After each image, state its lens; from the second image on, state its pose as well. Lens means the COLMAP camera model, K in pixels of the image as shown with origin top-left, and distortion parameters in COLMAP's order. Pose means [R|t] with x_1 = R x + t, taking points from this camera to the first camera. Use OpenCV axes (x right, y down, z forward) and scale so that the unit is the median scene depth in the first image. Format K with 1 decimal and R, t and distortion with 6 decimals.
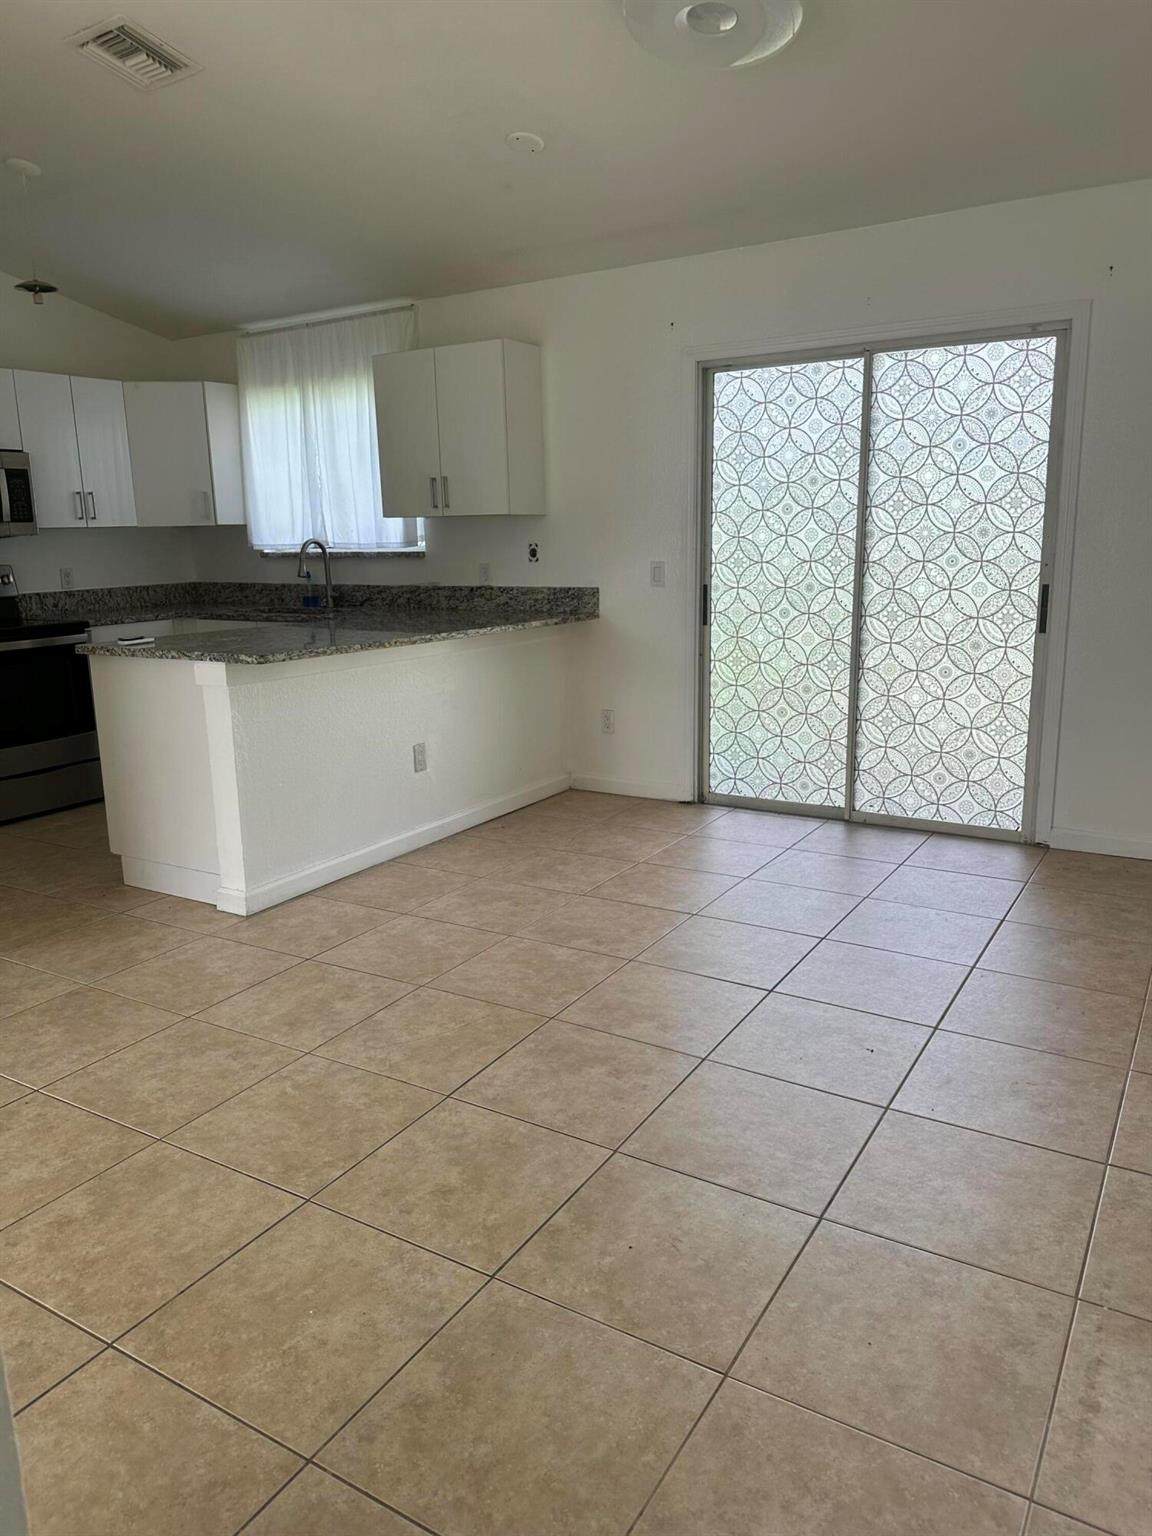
lens RADIAL K [[1068.4, 0, 576.0], [0, 1068.4, 768.0], [0, 0, 1]] dist [0.191077, -0.412643]
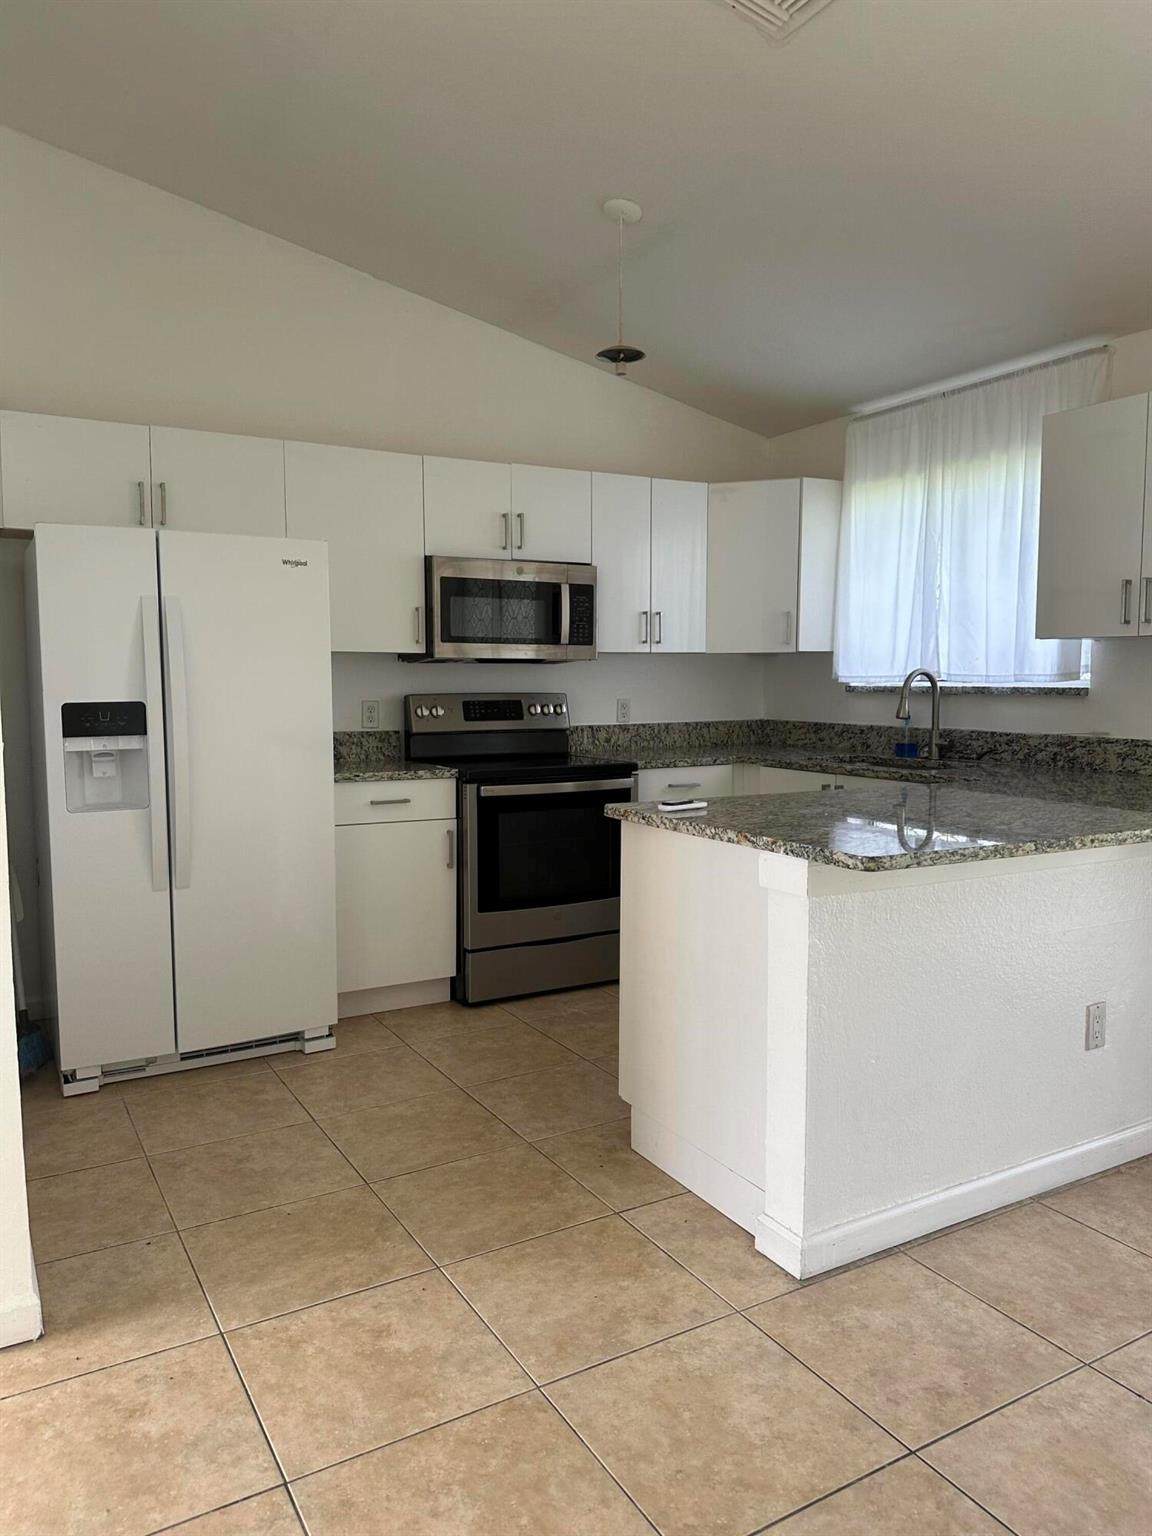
lens RADIAL K [[1066.4, 0, 593.1], [0, 1066.4, 766.0], [0, 0, 1]] dist [0.083400, -0.124071]
pose [[0.886100, 0.061825, -0.459351, -0.102700], [-0.117432, 0.988673, -0.093461, -0.051614], [0.448370, 0.136759, 0.883324, 0.265881]]
